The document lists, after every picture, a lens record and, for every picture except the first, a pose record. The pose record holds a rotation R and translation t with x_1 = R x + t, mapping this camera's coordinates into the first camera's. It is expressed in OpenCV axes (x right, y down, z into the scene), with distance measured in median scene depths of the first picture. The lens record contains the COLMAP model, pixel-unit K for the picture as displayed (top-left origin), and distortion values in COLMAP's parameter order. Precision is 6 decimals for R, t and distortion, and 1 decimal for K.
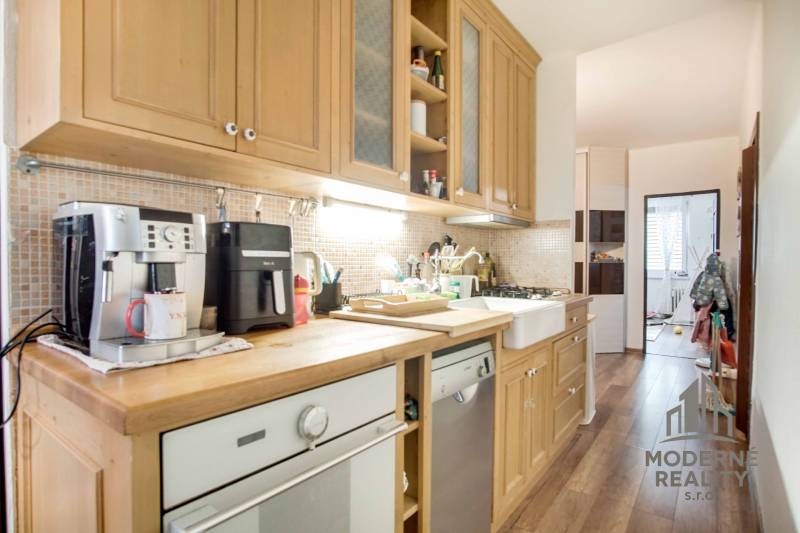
lens RADIAL K [[437.5, 0, 398.3], [0, 437.5, 269.8], [0, 0, 1]] dist [-0.040698, 0.011605]
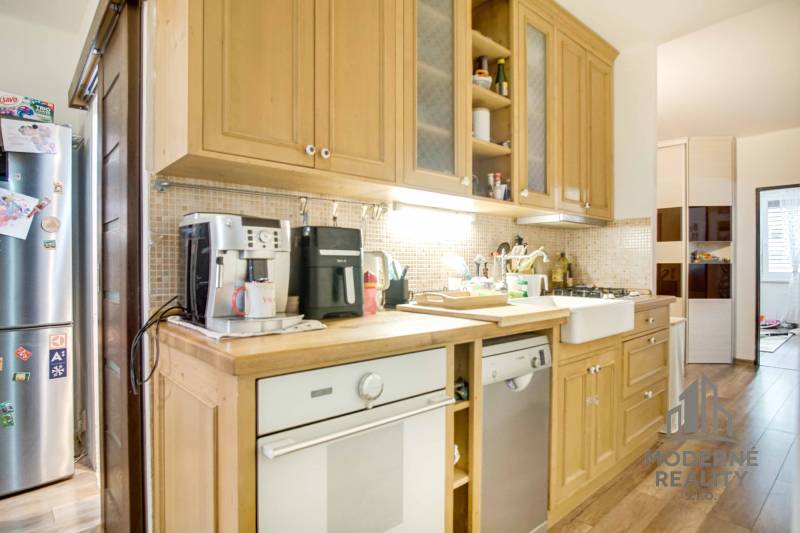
lens RADIAL K [[440.7, 0, 395.6], [0, 440.7, 268.0], [0, 0, 1]] dist [-0.040920, 0.012349]
pose [[0.981735, -0.001704, -0.190247, 0.059153], [-0.000108, 0.999955, -0.009515, 0.013052], [0.190254, 0.009362, 0.981690, -0.114665]]
